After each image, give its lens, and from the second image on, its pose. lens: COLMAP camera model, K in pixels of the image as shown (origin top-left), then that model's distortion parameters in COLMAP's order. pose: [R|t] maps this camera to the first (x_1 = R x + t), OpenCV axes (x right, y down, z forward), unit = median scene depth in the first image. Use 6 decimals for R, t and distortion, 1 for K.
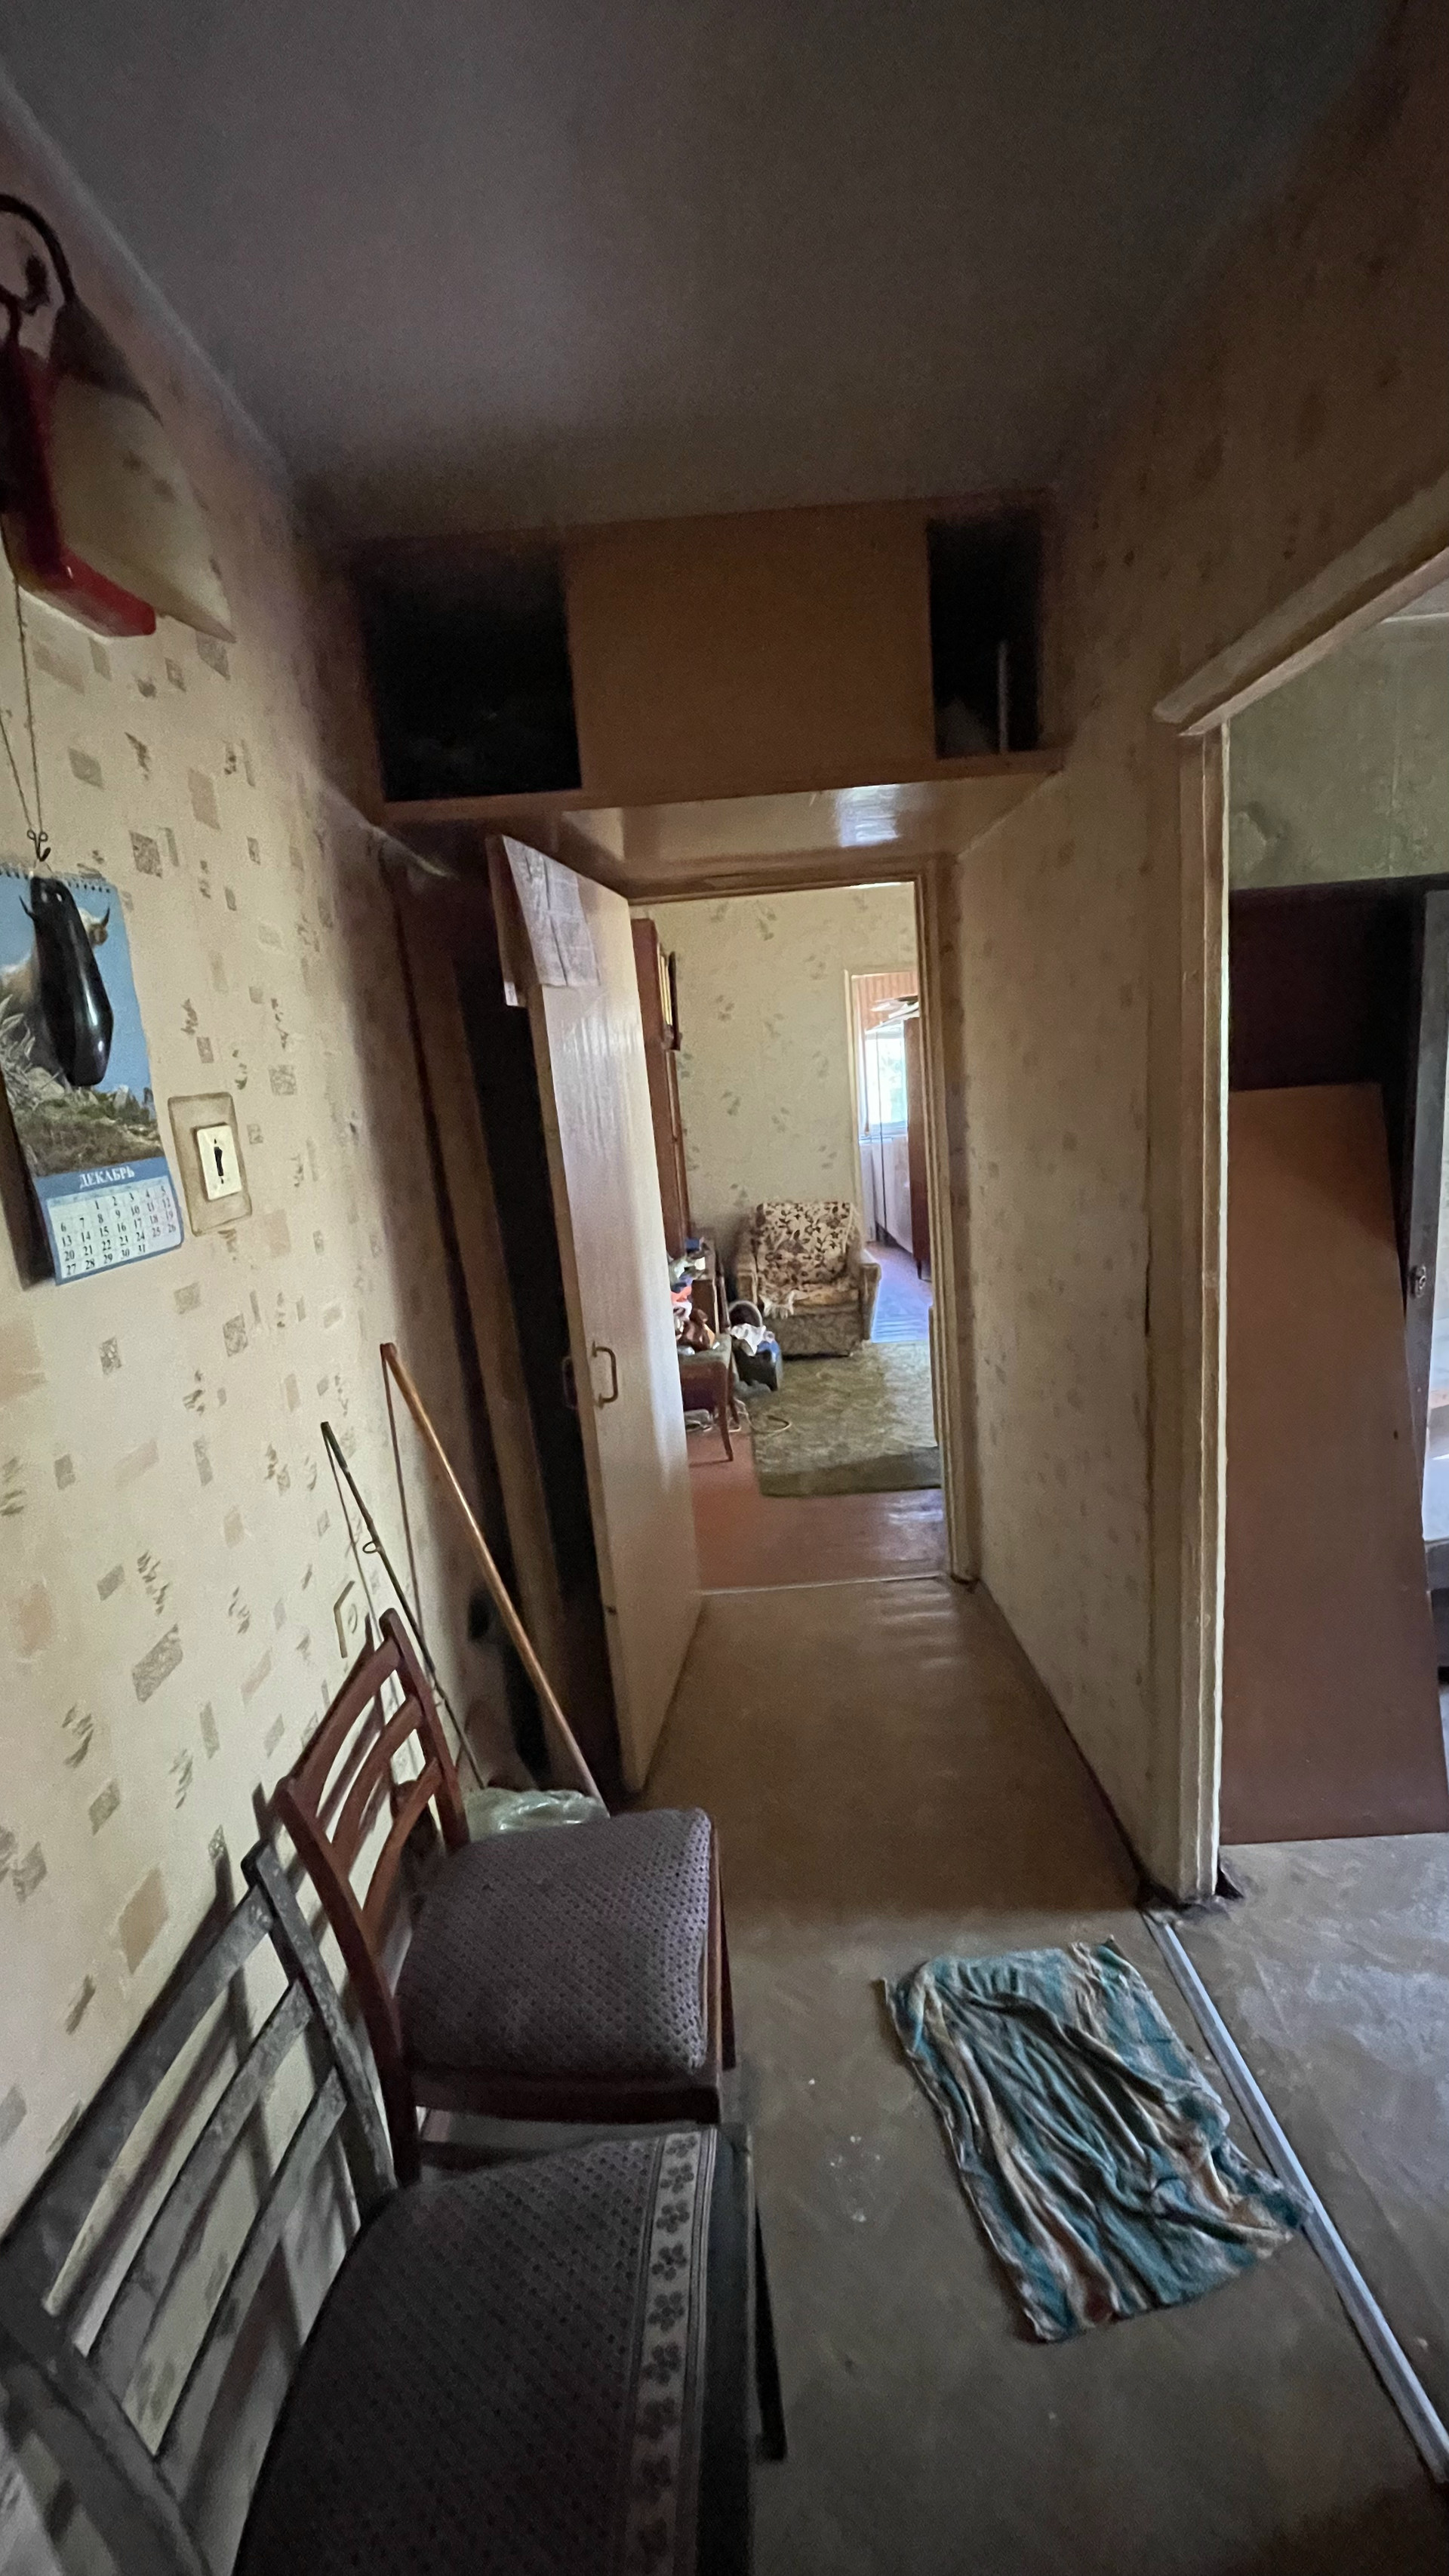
lens RADIAL K [[1029.0, 0, 730.6], [0, 1029.0, 1273.2], [0, 0, 1]] dist [0.001783, 0.000475]
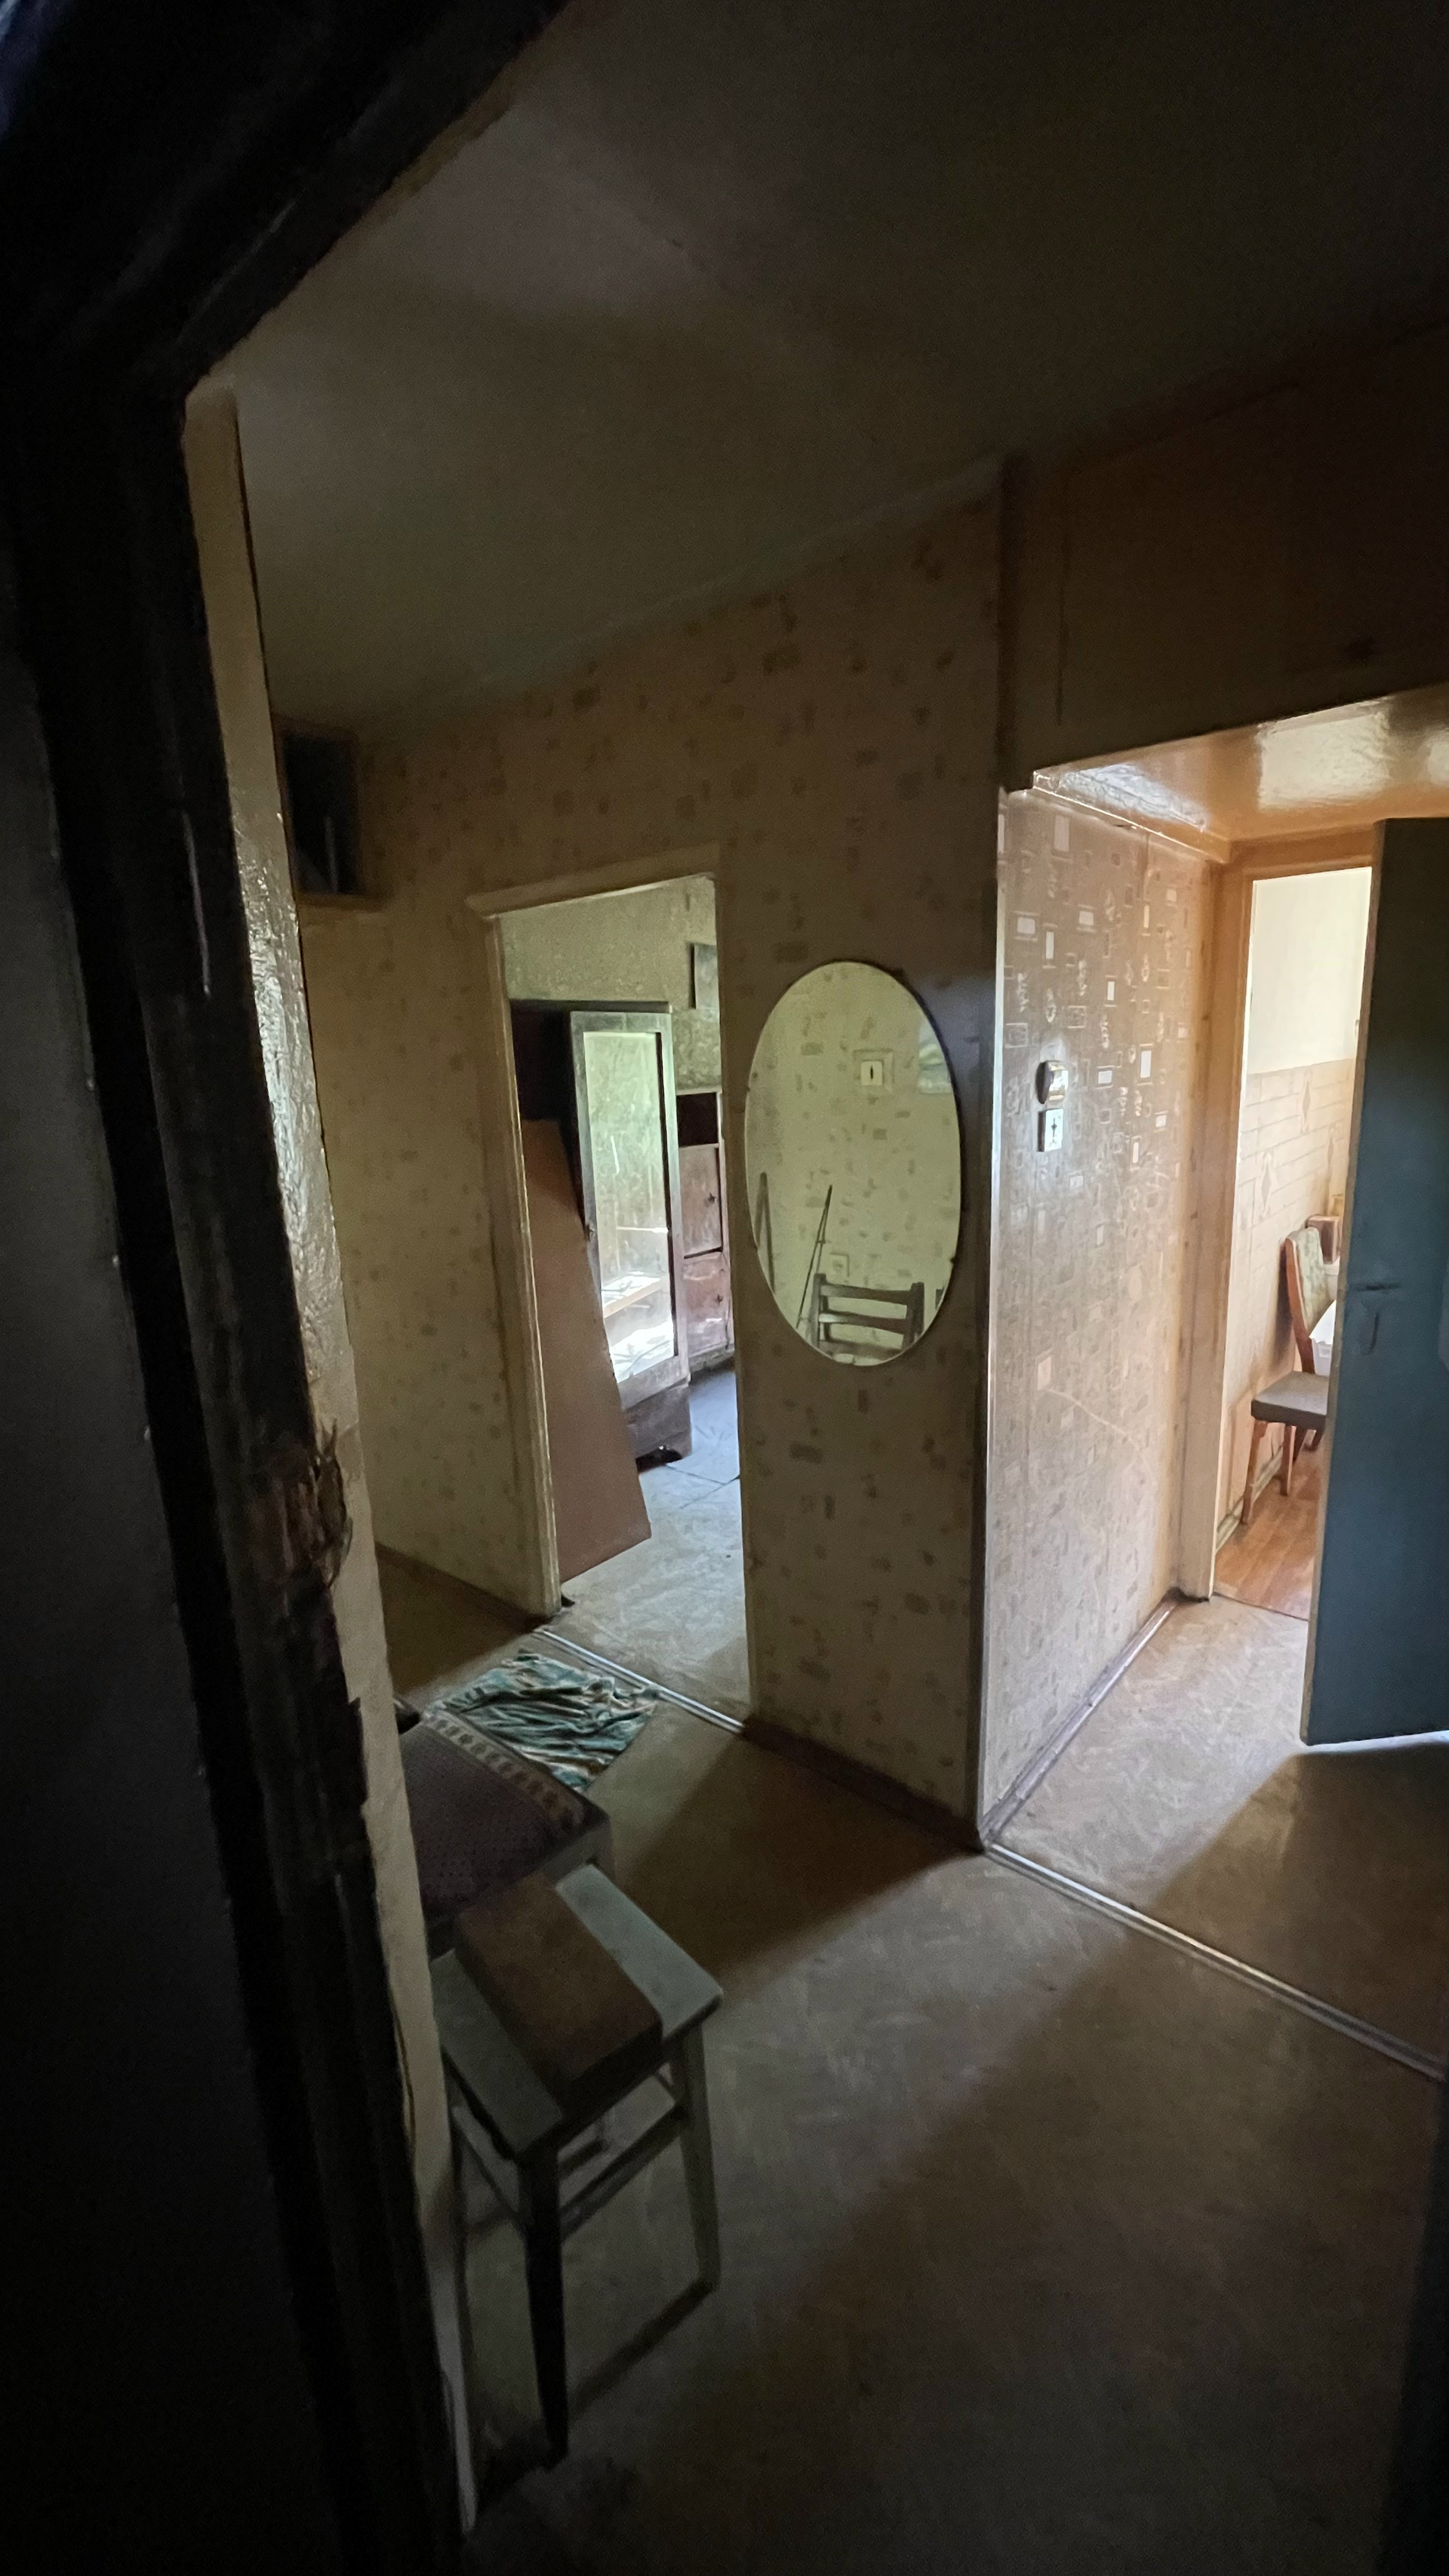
lens RADIAL K [[1029.0, 0, 712.8], [0, 1029.0, 1296.2], [0, 0, 1]] dist [0.001783, 0.000475]
pose [[0.653906, -0.118211, 0.747284, -0.622902], [0.148789, 0.988523, 0.026175, 0.121168], [-0.741801, 0.094071, 0.663989, -0.364291]]
